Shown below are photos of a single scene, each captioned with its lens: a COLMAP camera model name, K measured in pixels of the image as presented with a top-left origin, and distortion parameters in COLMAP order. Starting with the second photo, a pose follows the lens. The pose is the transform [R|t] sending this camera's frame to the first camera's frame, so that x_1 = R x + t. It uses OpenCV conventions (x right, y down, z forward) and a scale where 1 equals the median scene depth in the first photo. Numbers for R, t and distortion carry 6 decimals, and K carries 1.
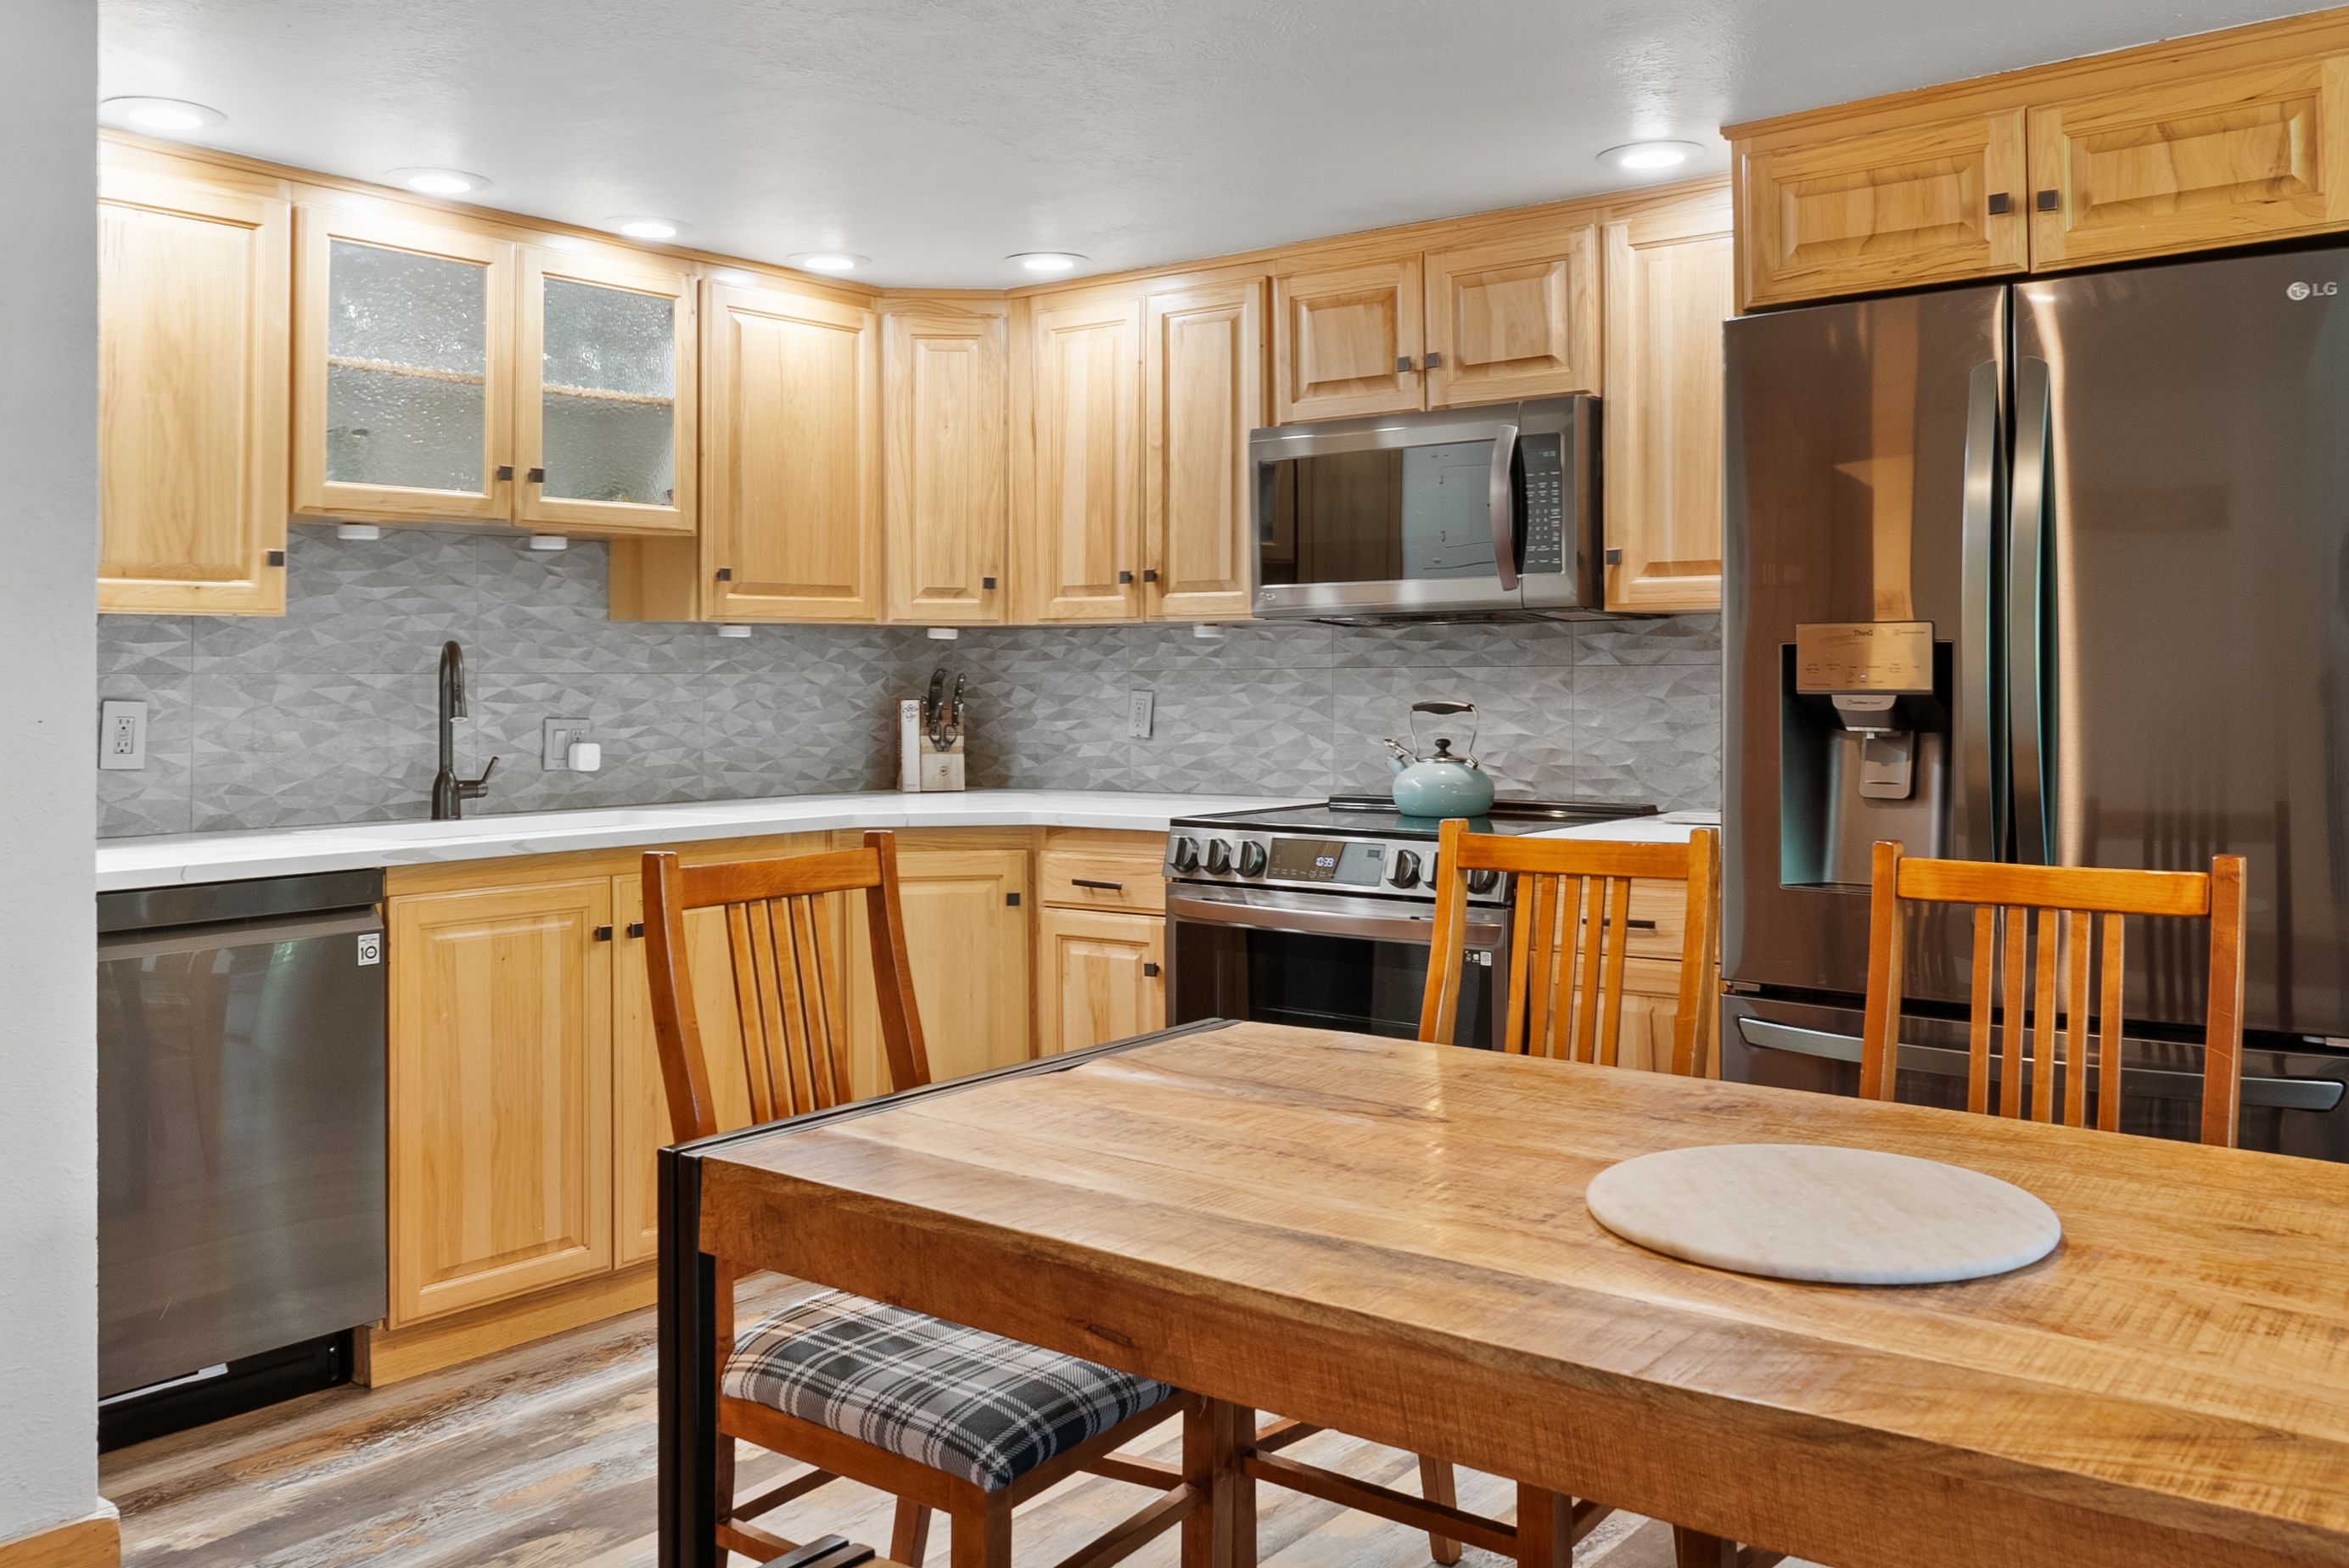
lens RADIAL K [[2016.8, 0, 1191.0], [0, 2016.8, 650.0], [0, 0, 1]] dist [0.001495, -0.019746]
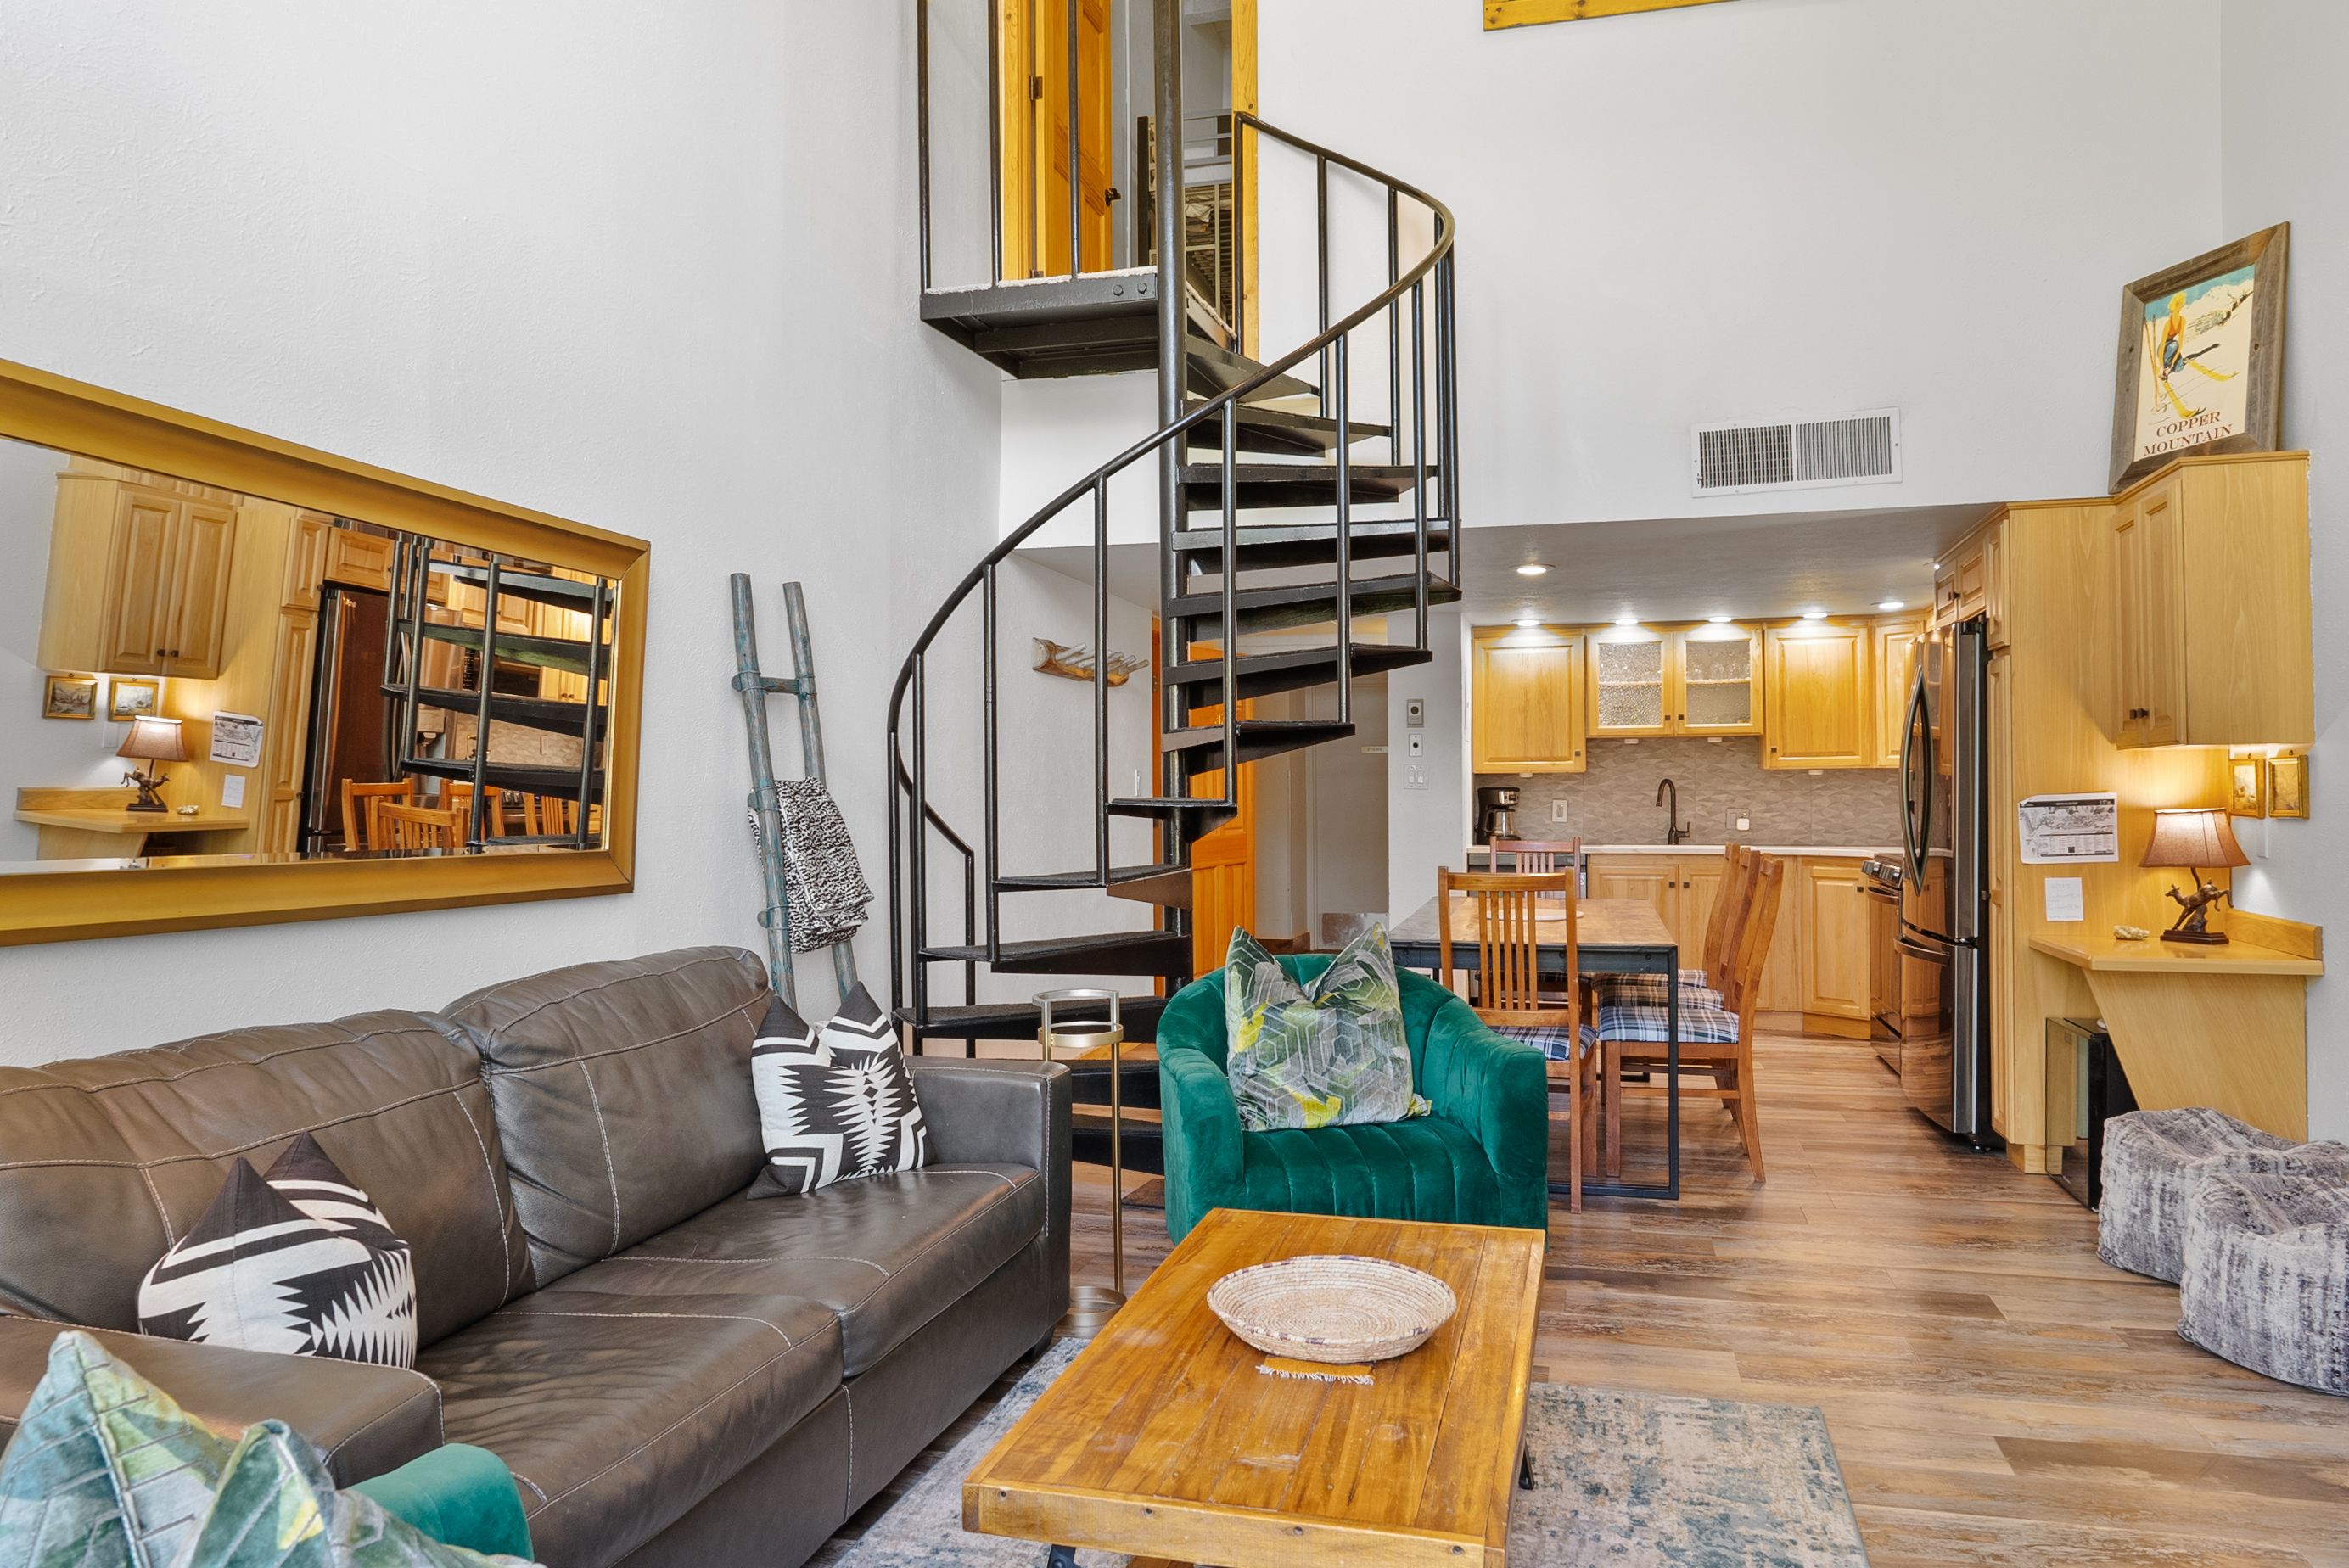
lens RADIAL K [[1604.9, 0, 1184.0], [0, 1604.9, 788.1], [0, 0, 1]] dist [-0.012412, -0.007164]
pose [[0.373794, 0.000189, -0.927512, 1.304070], [0.014050, 0.999884, 0.005866, -0.012932], [0.927405, -0.015224, 0.373748, -0.385092]]
